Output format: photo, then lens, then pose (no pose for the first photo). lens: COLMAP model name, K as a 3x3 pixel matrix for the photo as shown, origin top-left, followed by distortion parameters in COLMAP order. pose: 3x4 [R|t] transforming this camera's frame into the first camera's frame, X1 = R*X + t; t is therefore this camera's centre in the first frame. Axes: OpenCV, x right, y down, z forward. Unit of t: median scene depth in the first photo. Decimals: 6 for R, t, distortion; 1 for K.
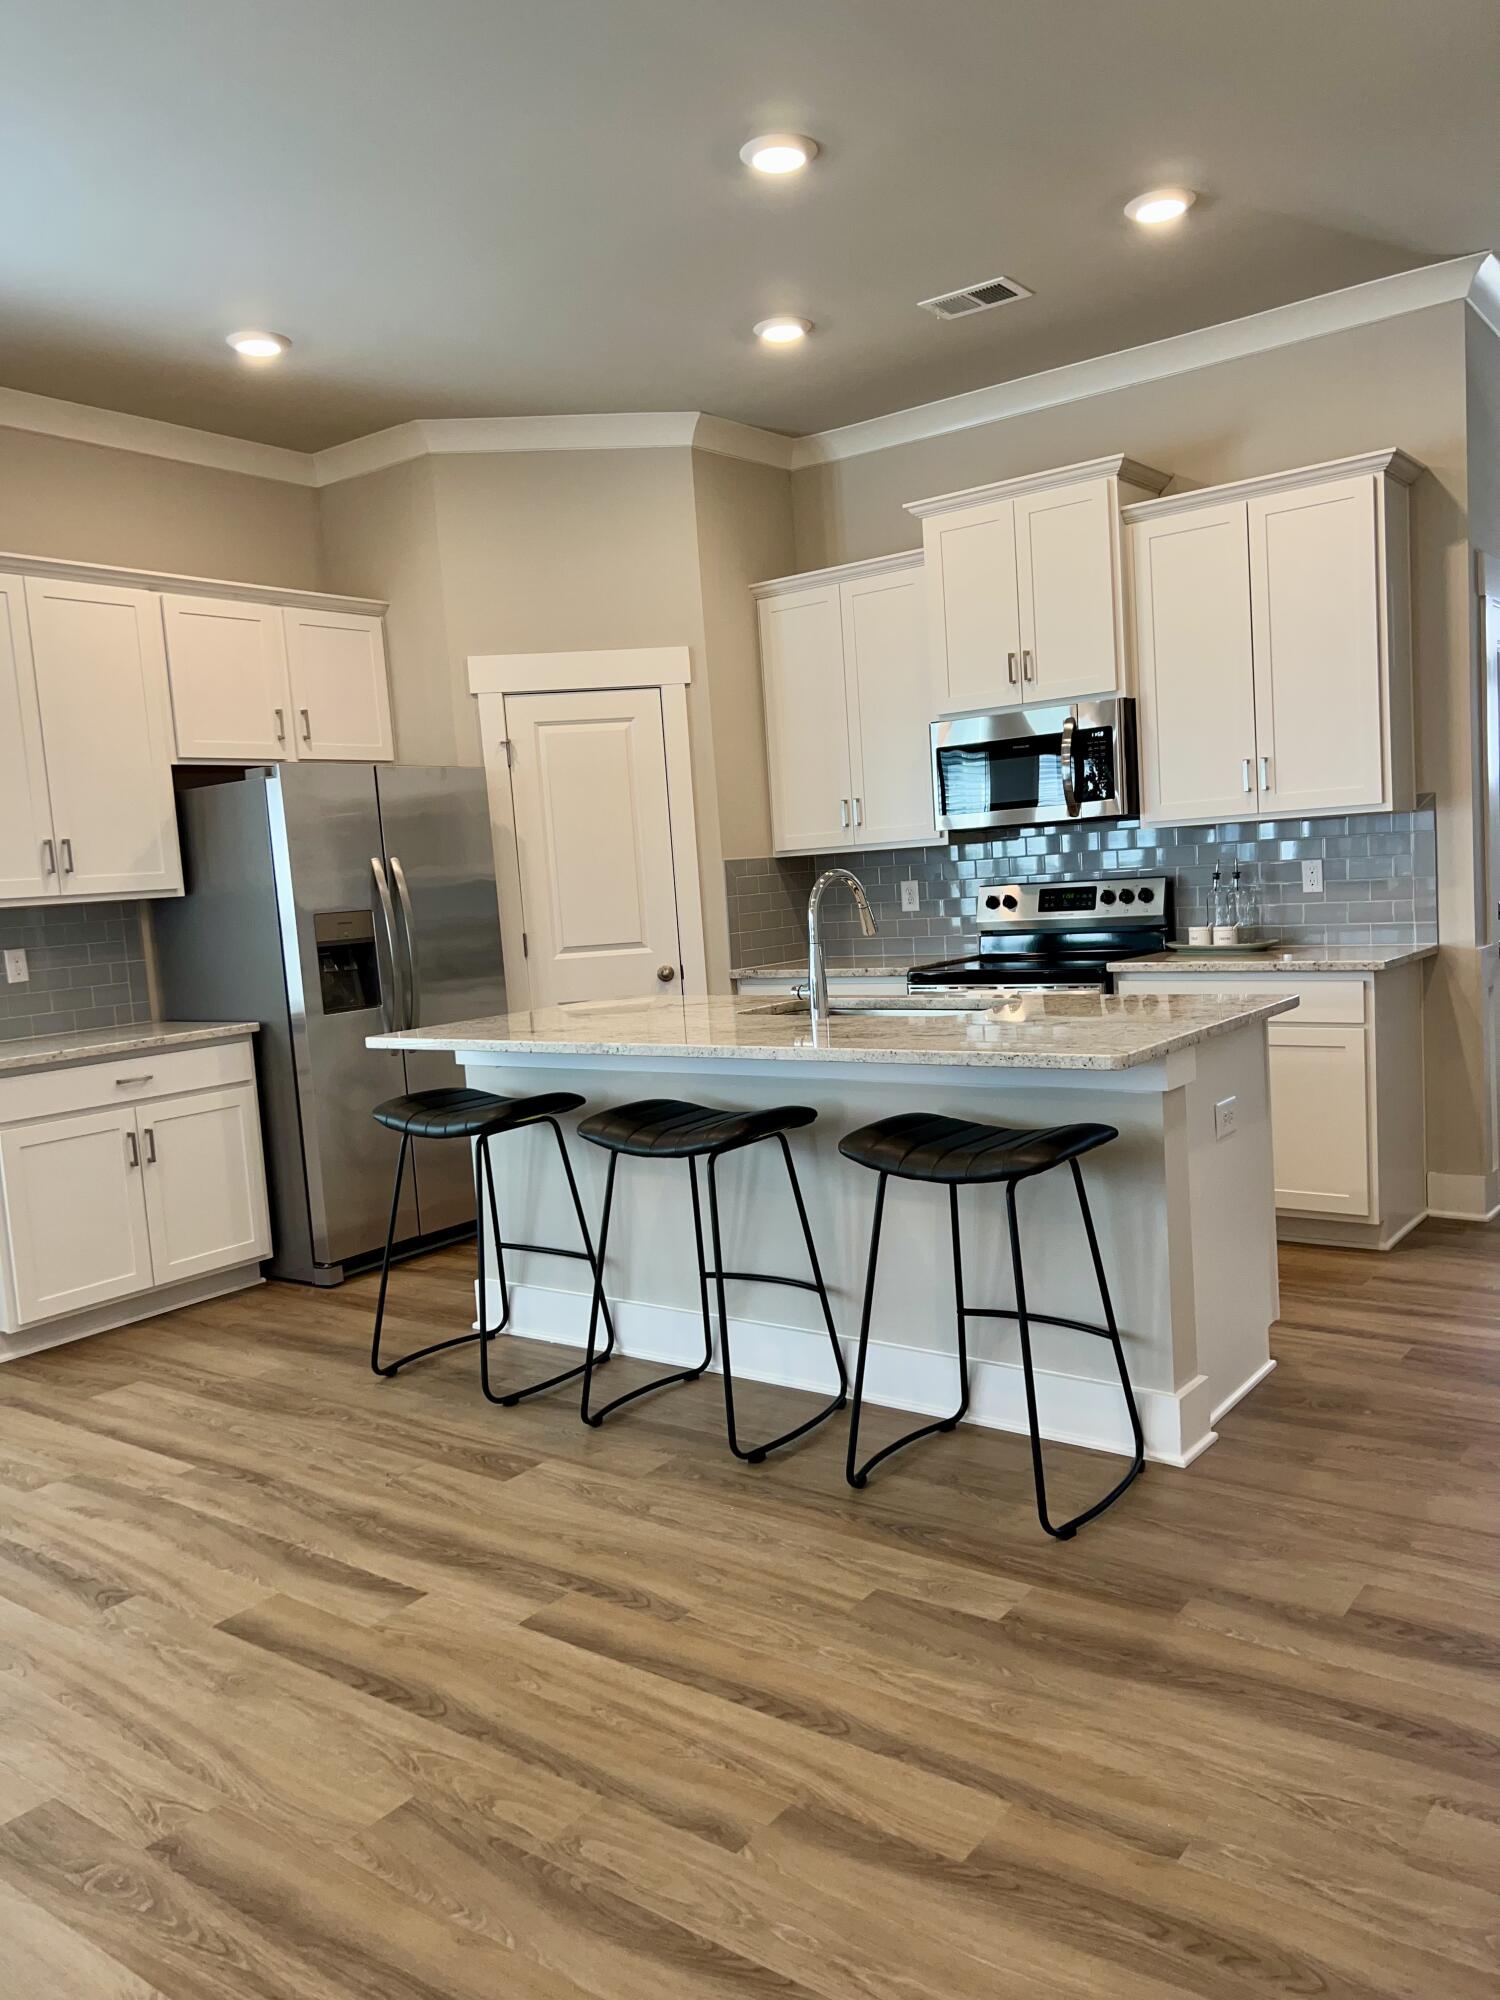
lens RADIAL K [[1452.2, 0, 750.0], [0, 1452.2, 1000.0], [0, 0, 1]] dist [0.049010, 0.000963]
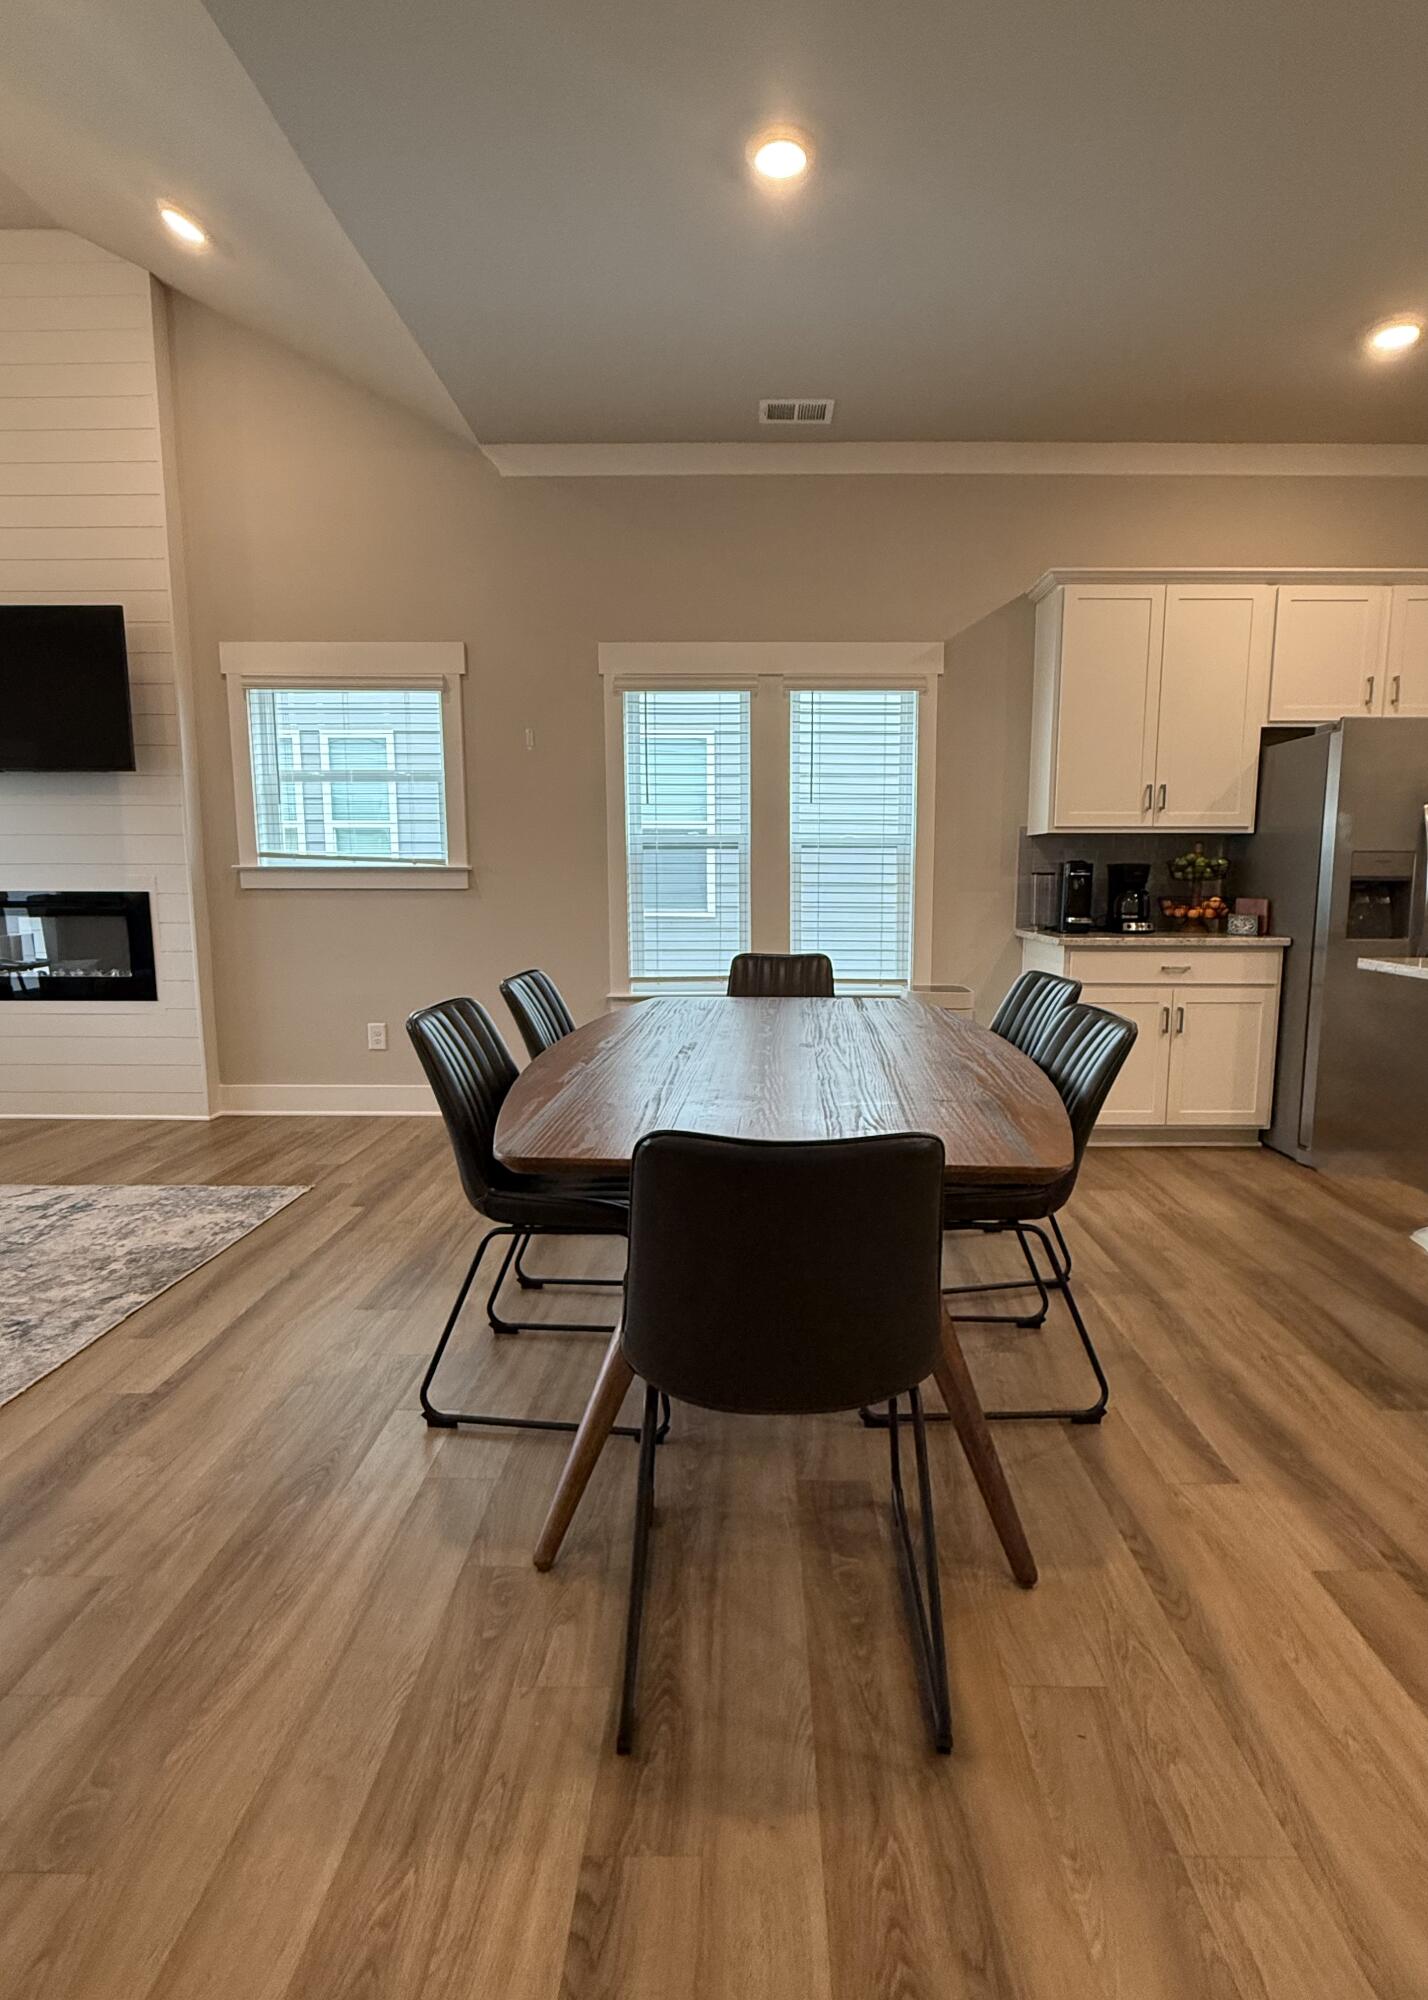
lens RADIAL K [[971.4, 0, 714.0], [0, 971.4, 1000.0], [0, 0, 1]] dist [-0.003018, -0.001390]
pose [[0.599820, 0.175364, -0.780681, 0.015599], [-0.108562, 0.984501, 0.137736, 0.006823], [0.792736, 0.002136, 0.609562, 0.137796]]
